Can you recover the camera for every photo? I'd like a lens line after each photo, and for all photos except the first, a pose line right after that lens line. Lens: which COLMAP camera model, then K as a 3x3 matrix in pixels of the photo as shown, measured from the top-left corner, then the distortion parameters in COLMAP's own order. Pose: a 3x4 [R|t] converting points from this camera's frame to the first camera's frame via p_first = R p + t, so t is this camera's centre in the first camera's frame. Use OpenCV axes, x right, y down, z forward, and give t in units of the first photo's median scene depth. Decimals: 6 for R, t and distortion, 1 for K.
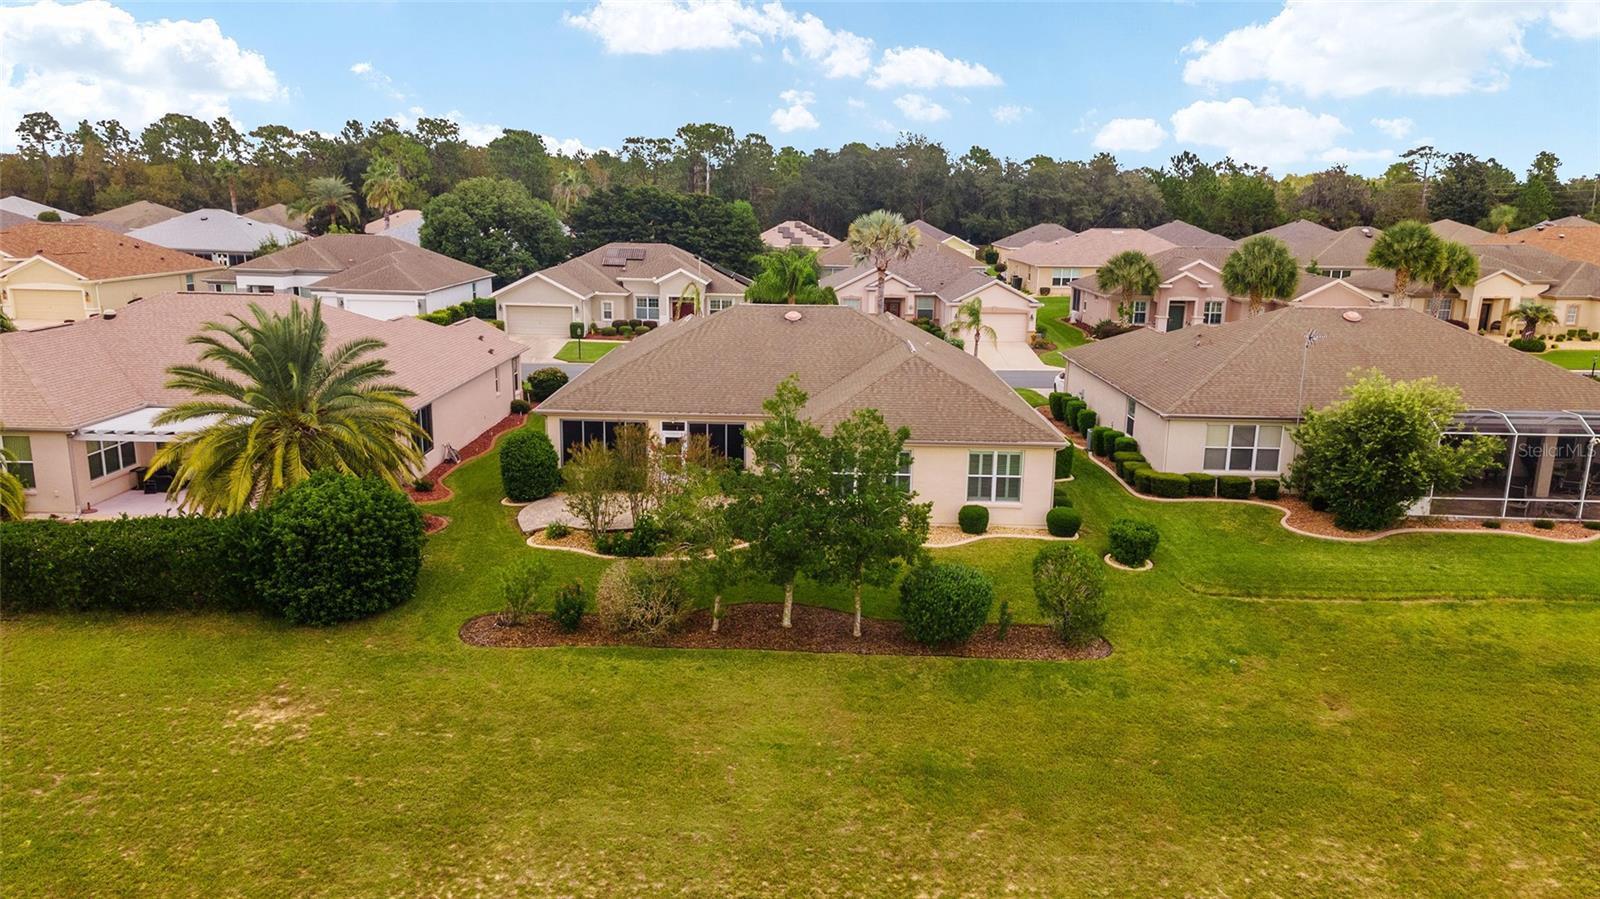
lens RADIAL K [[1158.8, 0, 814.3], [0, 1158.8, 423.6], [0, 0, 1]] dist [0.095205, -0.010634]
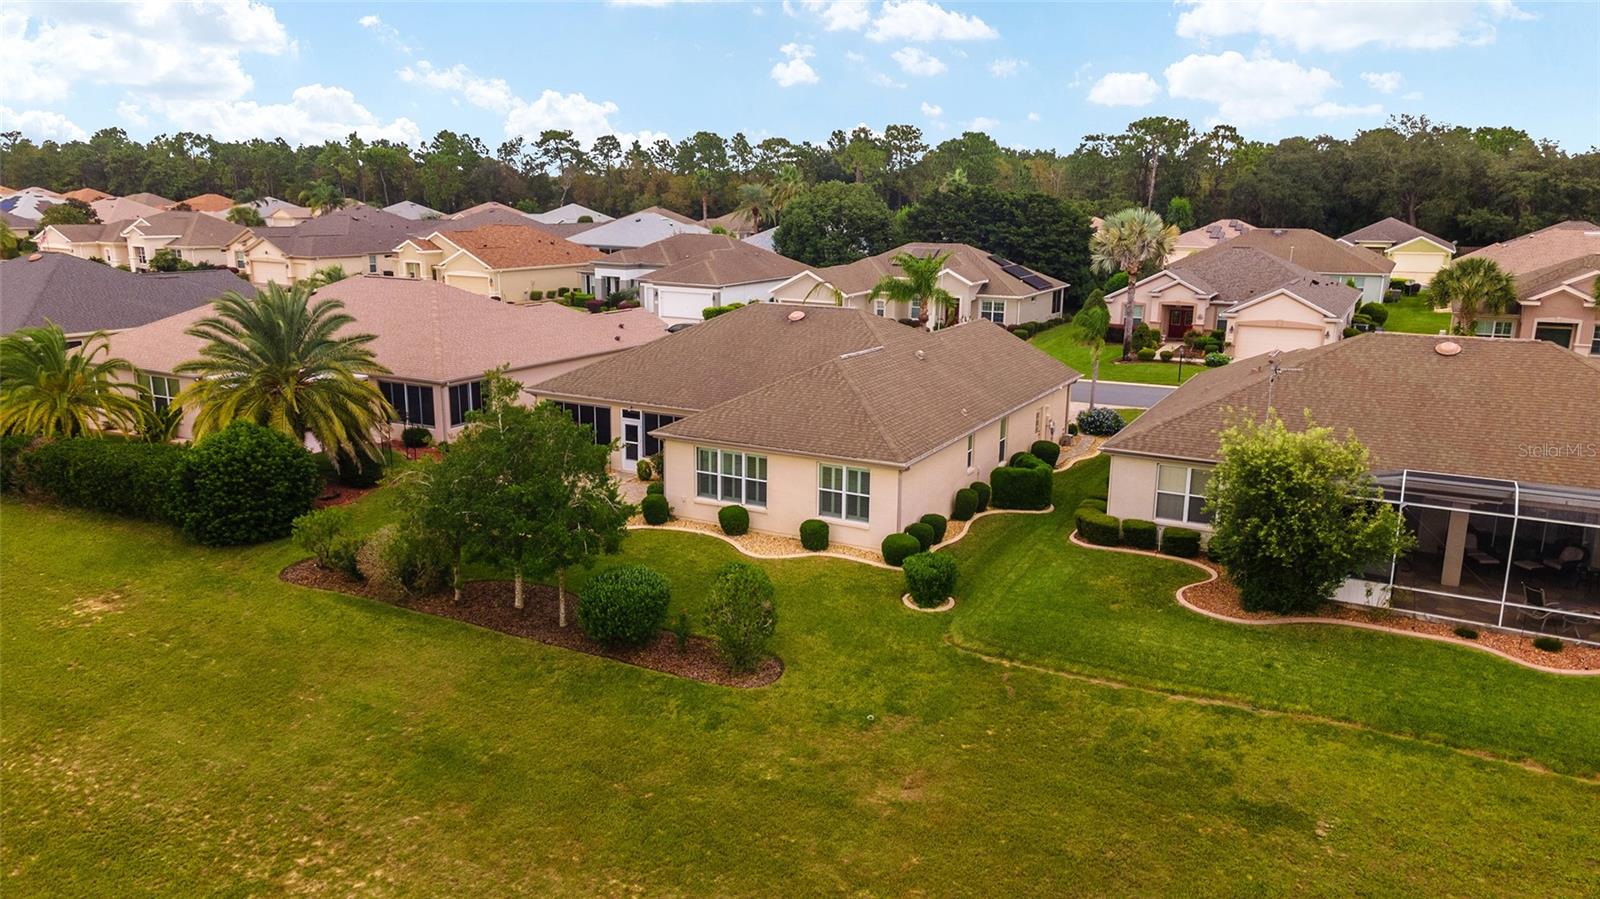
lens RADIAL K [[1158.8, 0, 813.8], [0, 1158.8, 451.6], [0, 0, 1]] dist [0.095205, -0.010634]
pose [[0.887669, 0.095801, -0.450406, 0.551740], [-0.086026, 0.995400, 0.042178, -0.024863], [0.452374, 0.001306, 0.891827, 0.155986]]
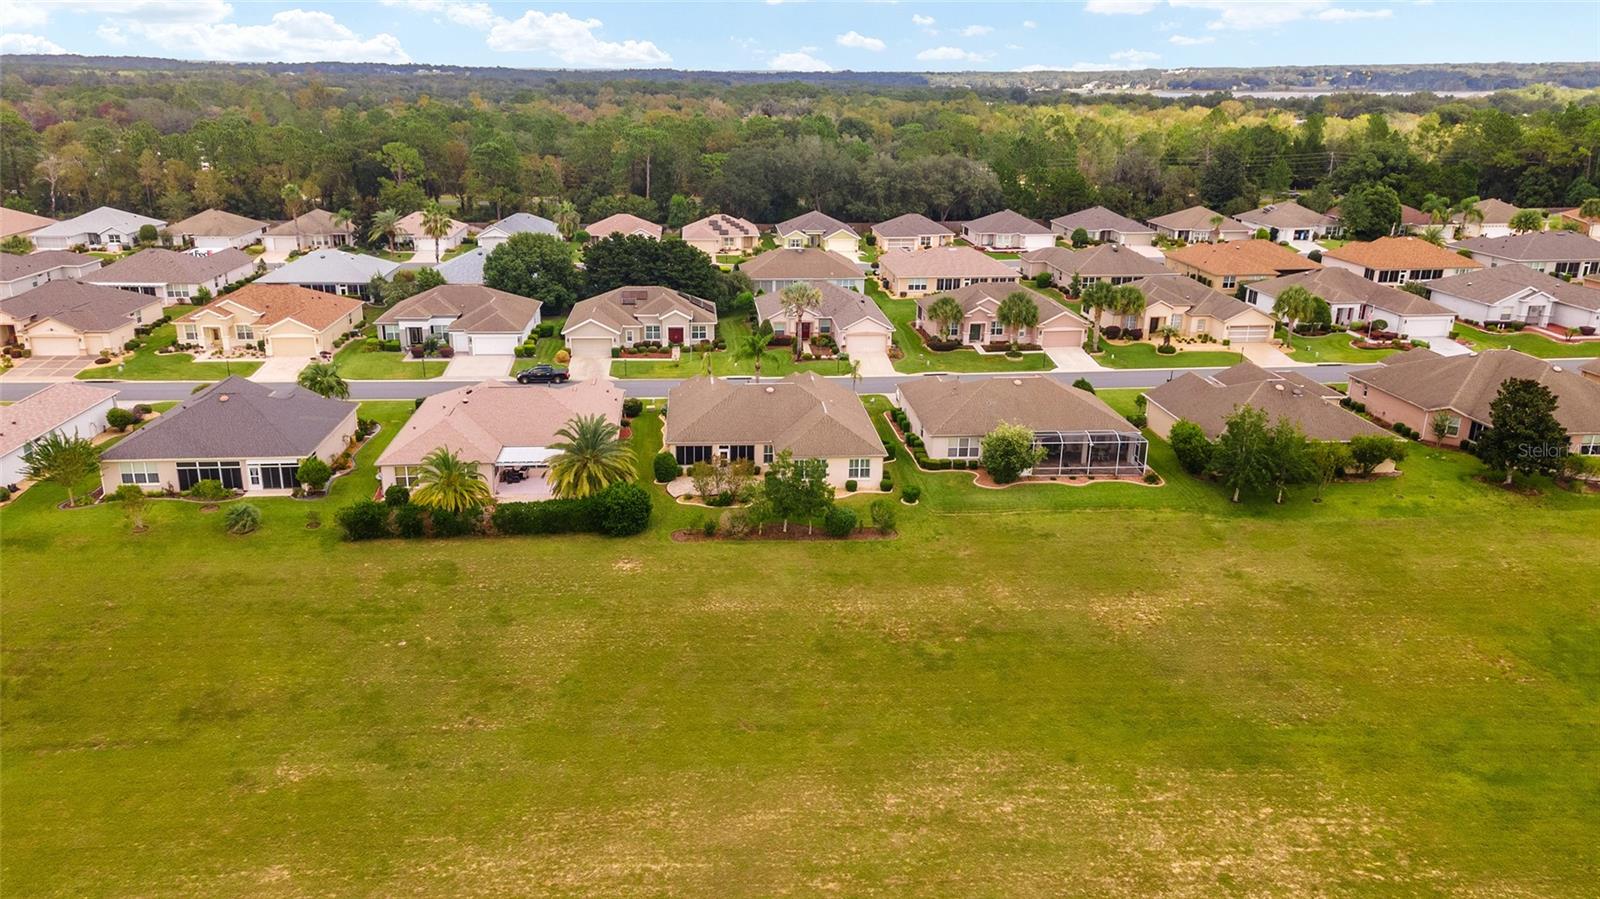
lens RADIAL K [[1158.8, 0, 793.6], [0, 1158.8, 442.5], [0, 0, 1]] dist [0.095205, -0.010634]
pose [[0.996975, -0.031516, 0.071040, -0.161371], [0.023288, 0.993230, 0.113809, -0.297030], [-0.074146, -0.111811, 0.990960, -1.456881]]
